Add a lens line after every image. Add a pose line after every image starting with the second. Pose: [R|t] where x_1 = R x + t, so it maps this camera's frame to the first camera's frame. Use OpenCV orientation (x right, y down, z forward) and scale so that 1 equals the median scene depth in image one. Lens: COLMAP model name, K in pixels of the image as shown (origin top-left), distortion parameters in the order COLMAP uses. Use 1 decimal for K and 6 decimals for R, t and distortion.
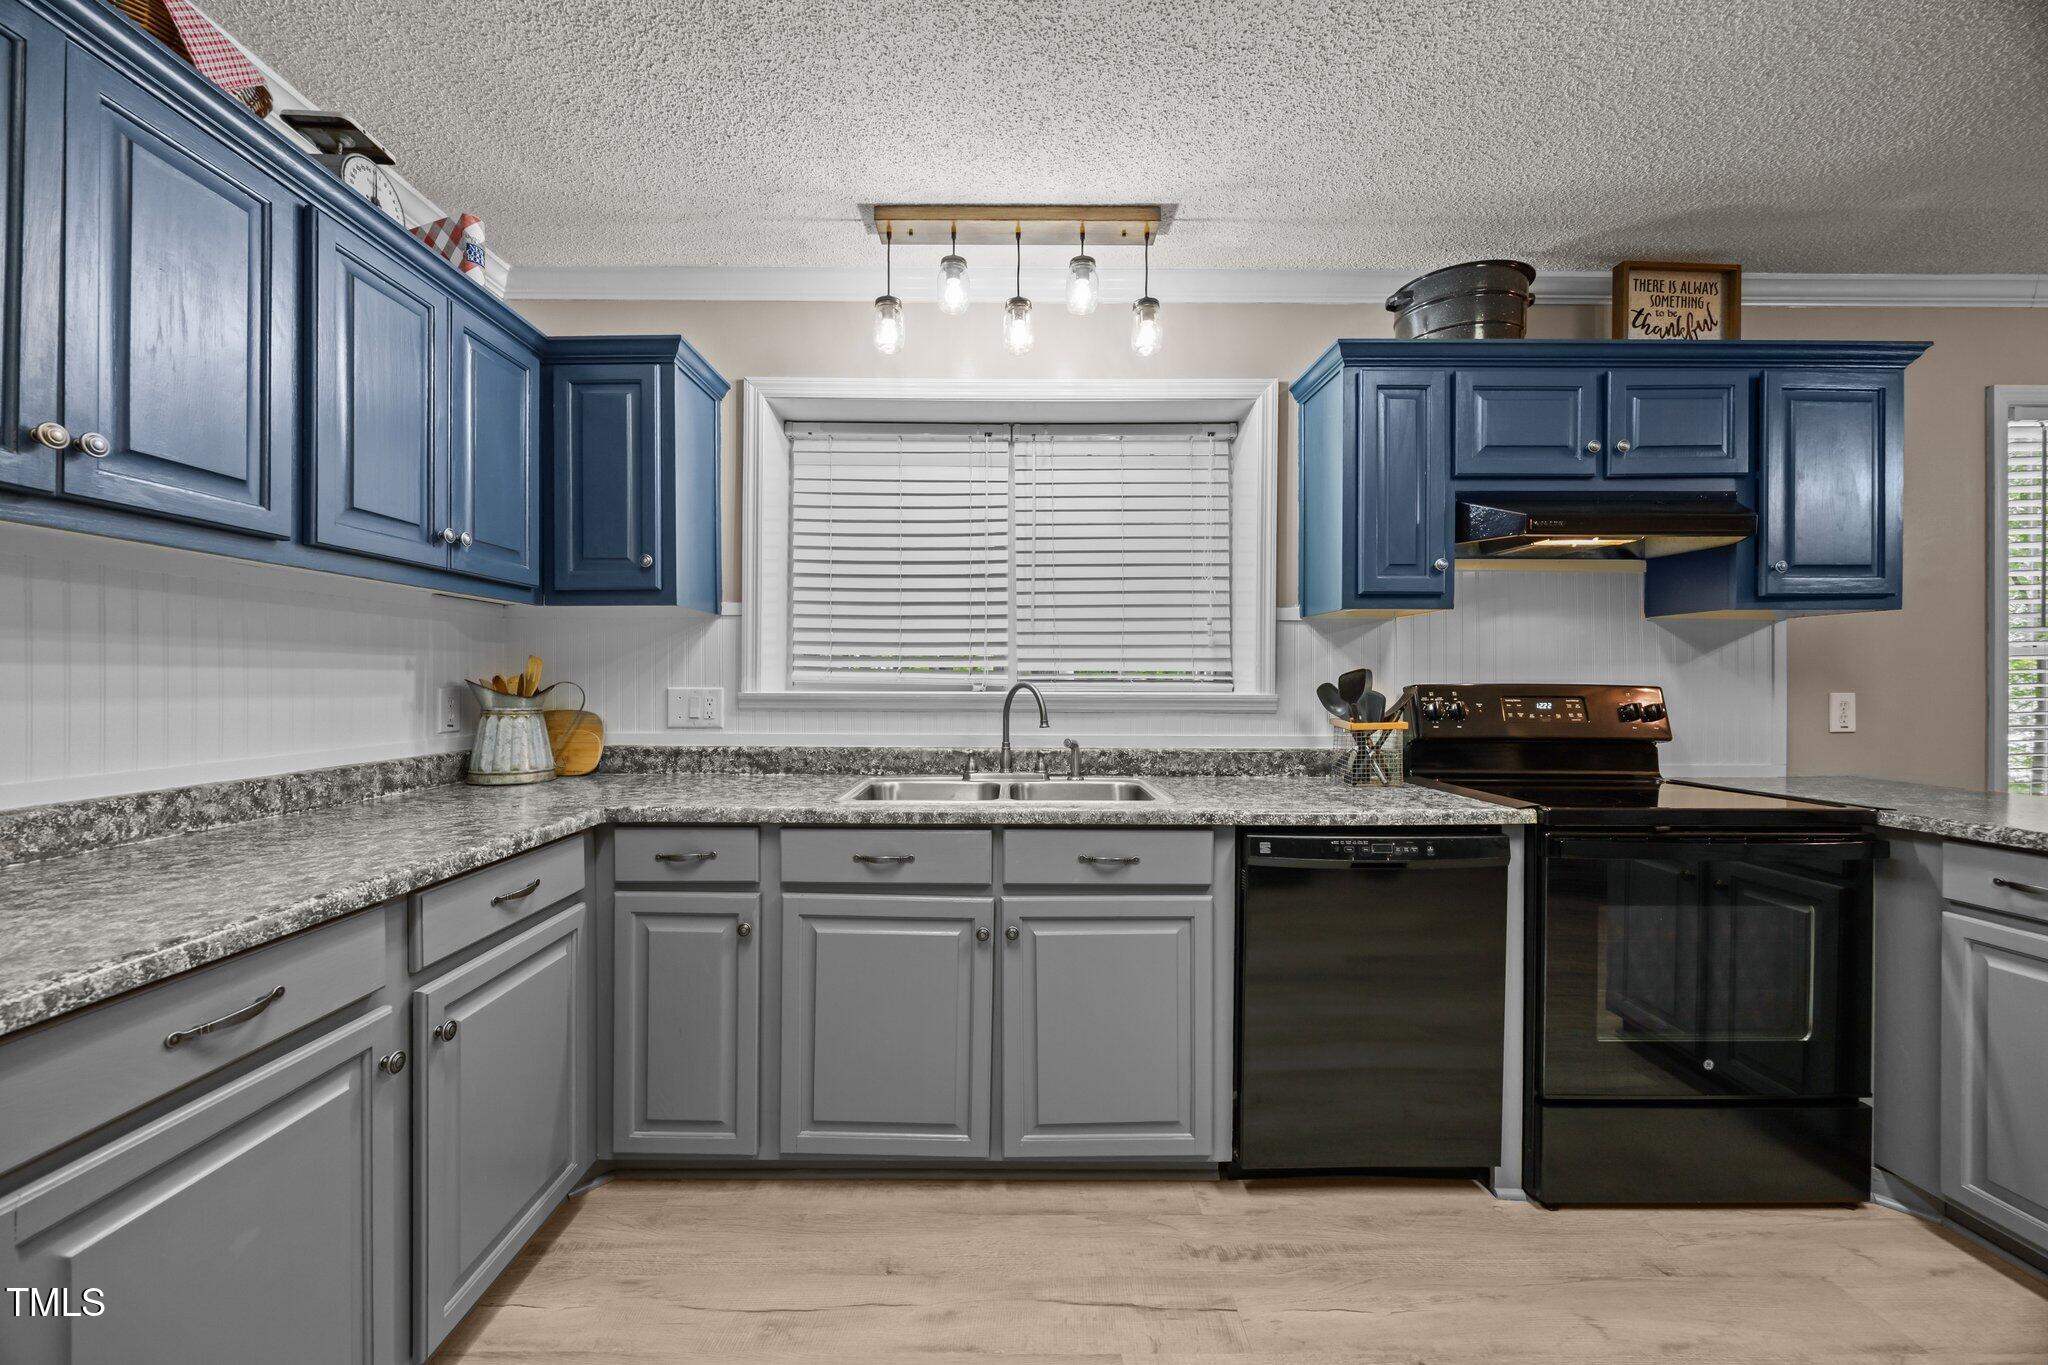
lens RADIAL K [[780.3, 0, 1019.1], [0, 780.3, 687.5], [0, 0, 1]] dist [-0.001094, -0.000106]
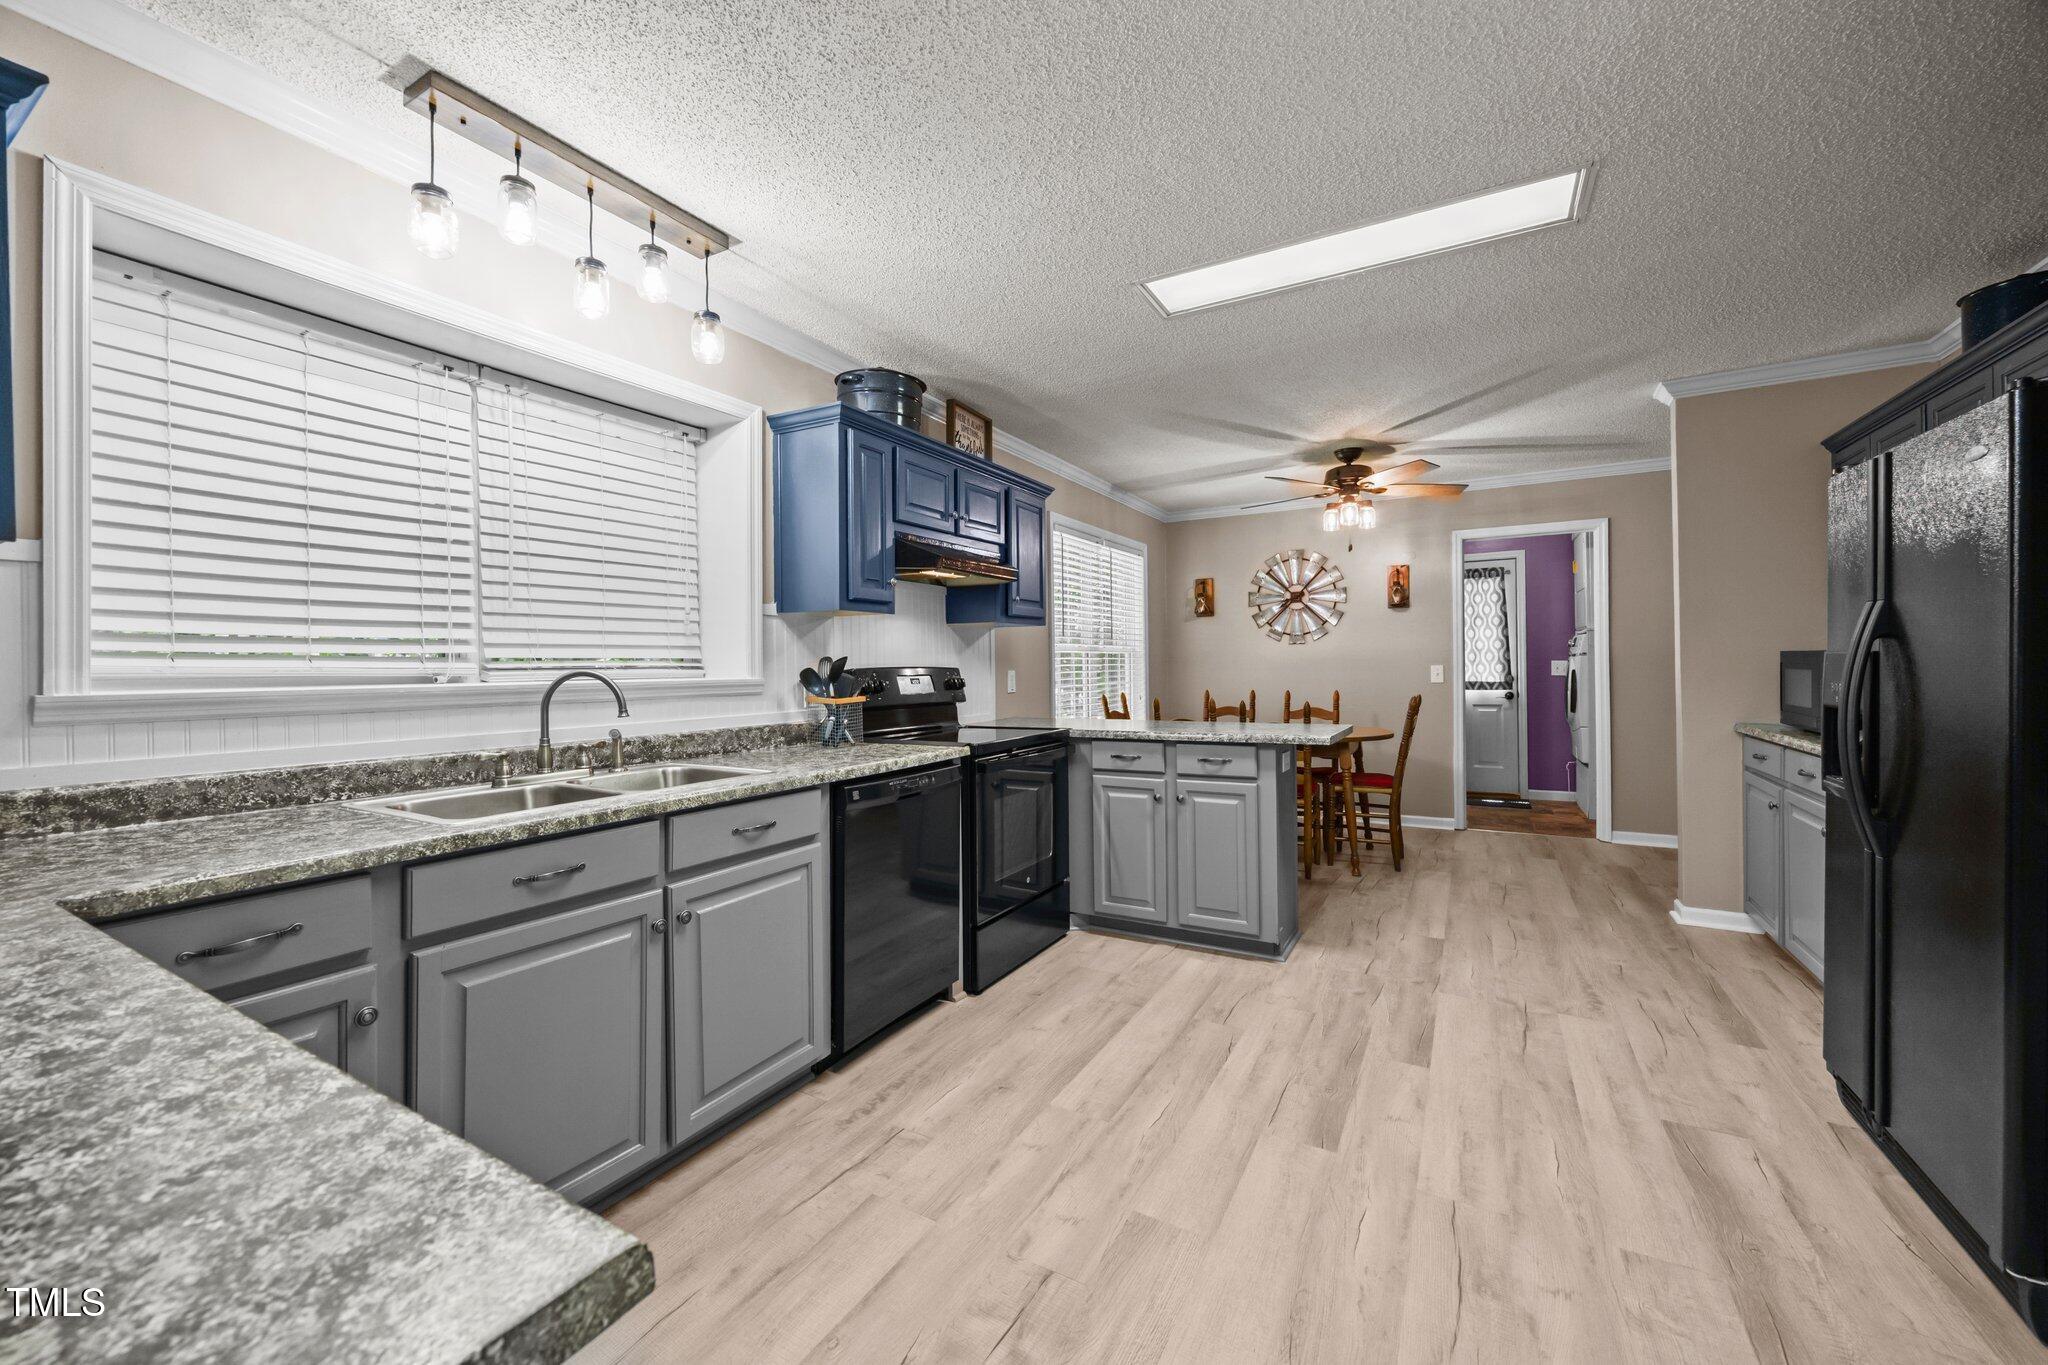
lens RADIAL K [[785.9, 0, 1023.7], [0, 785.9, 672.1], [0, 0, 1]] dist [-0.001555, -0.000272]
pose [[0.502776, -0.015405, 0.864280, -0.554004], [0.017519, 0.999817, 0.007630, -0.002714], [-0.864239, 0.011305, 0.502954, 0.085754]]
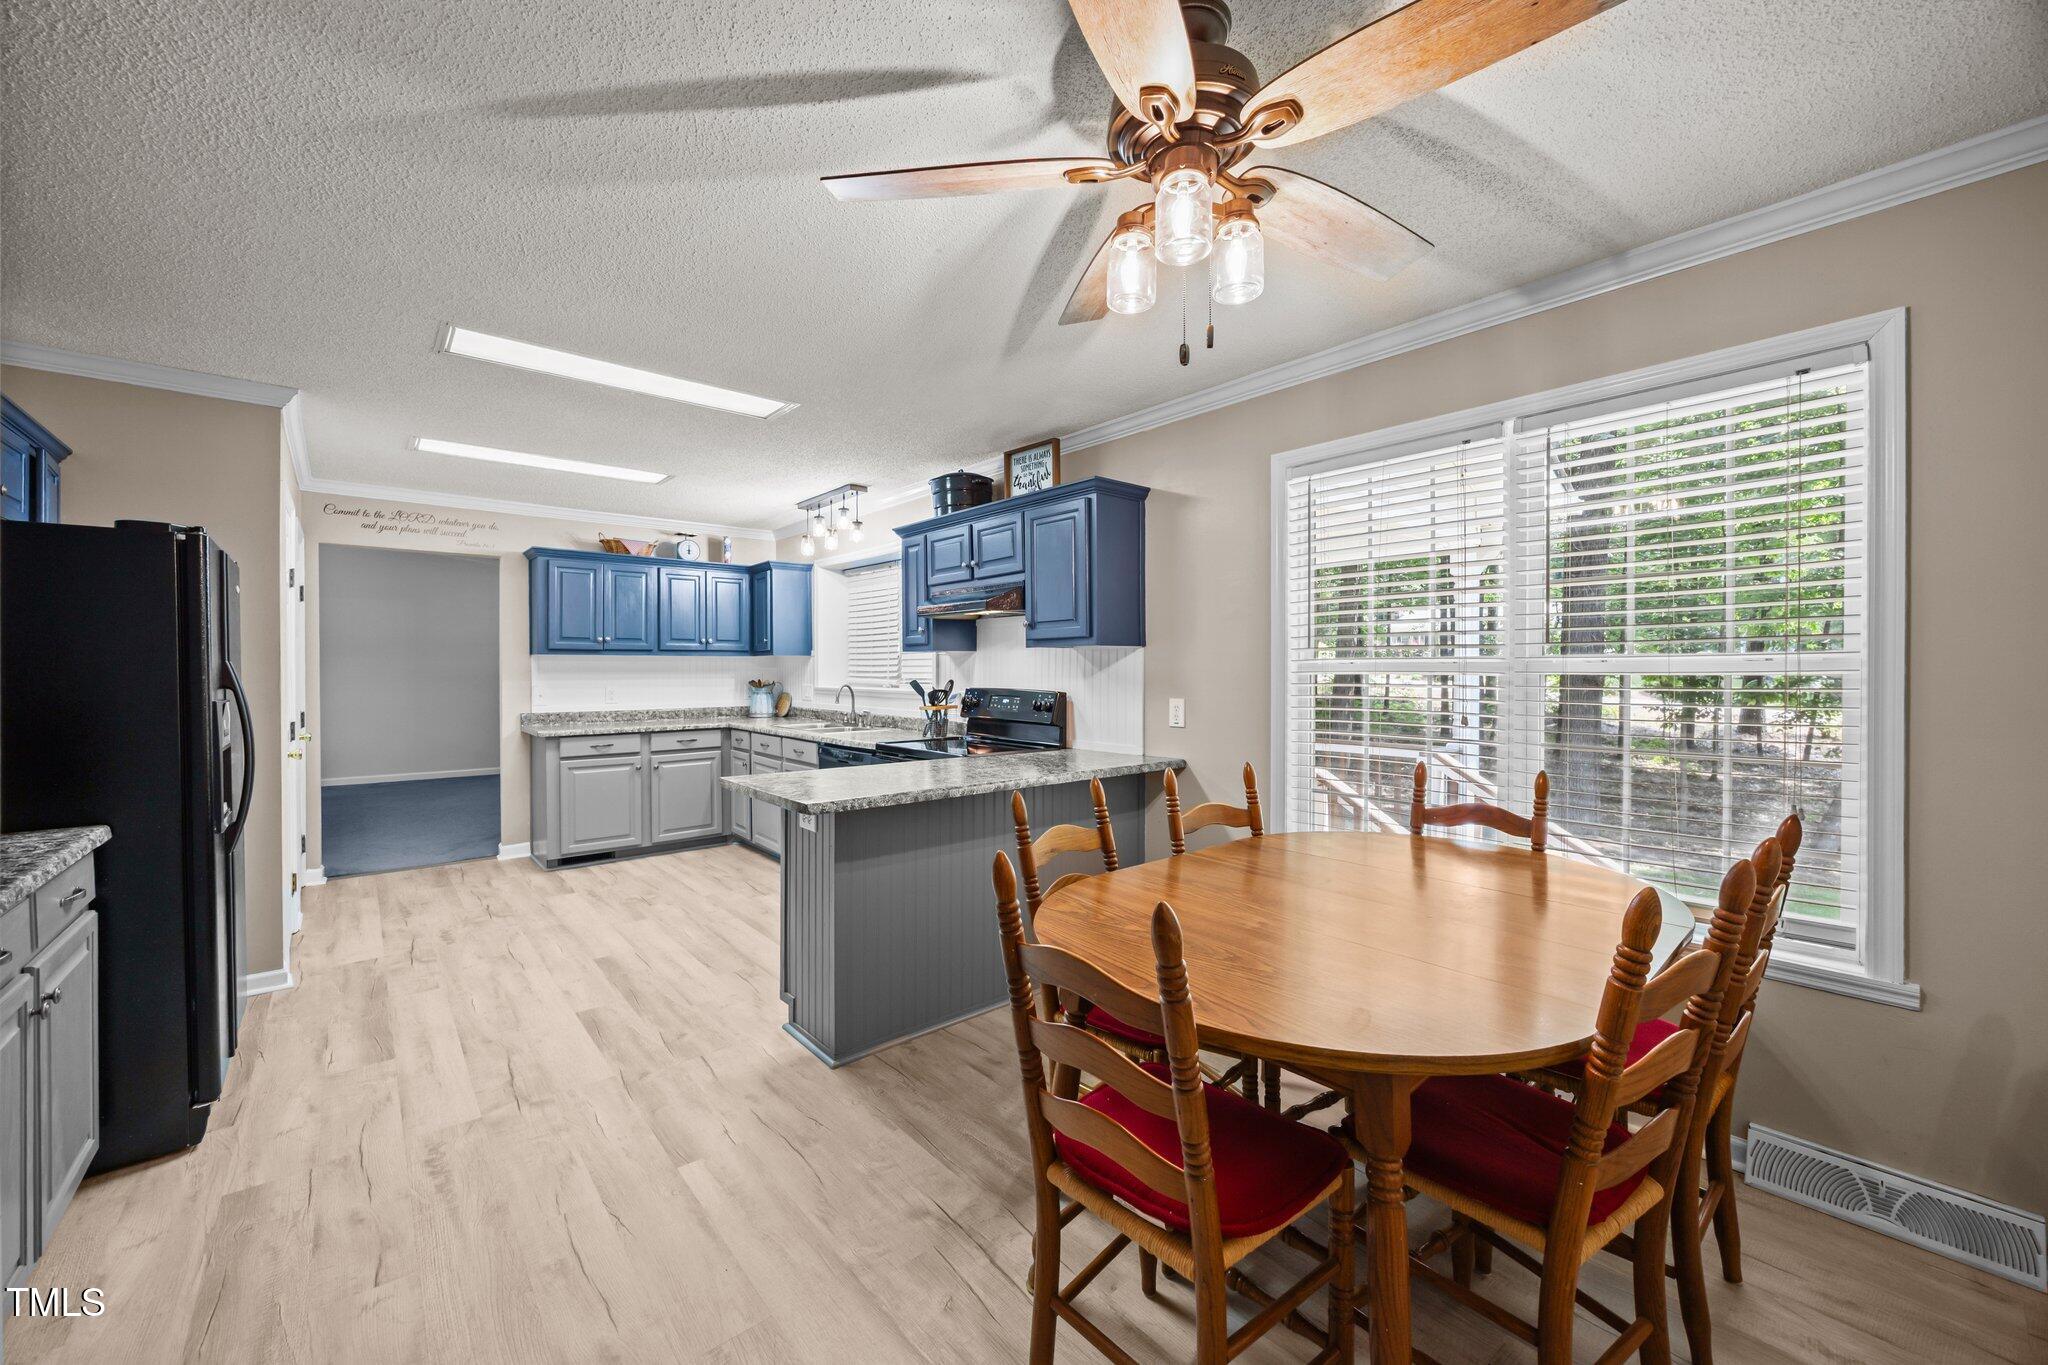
lens RADIAL K [[788.5, 0, 1020.0], [0, 788.5, 683.7], [0, 0, 1]] dist [0.000939, -0.000065]
pose [[0.642959, 0.012055, -0.765806, 2.264764], [-0.001307, 0.999892, 0.014643, -0.046609], [0.765899, -0.008414, 0.642905, -0.141207]]
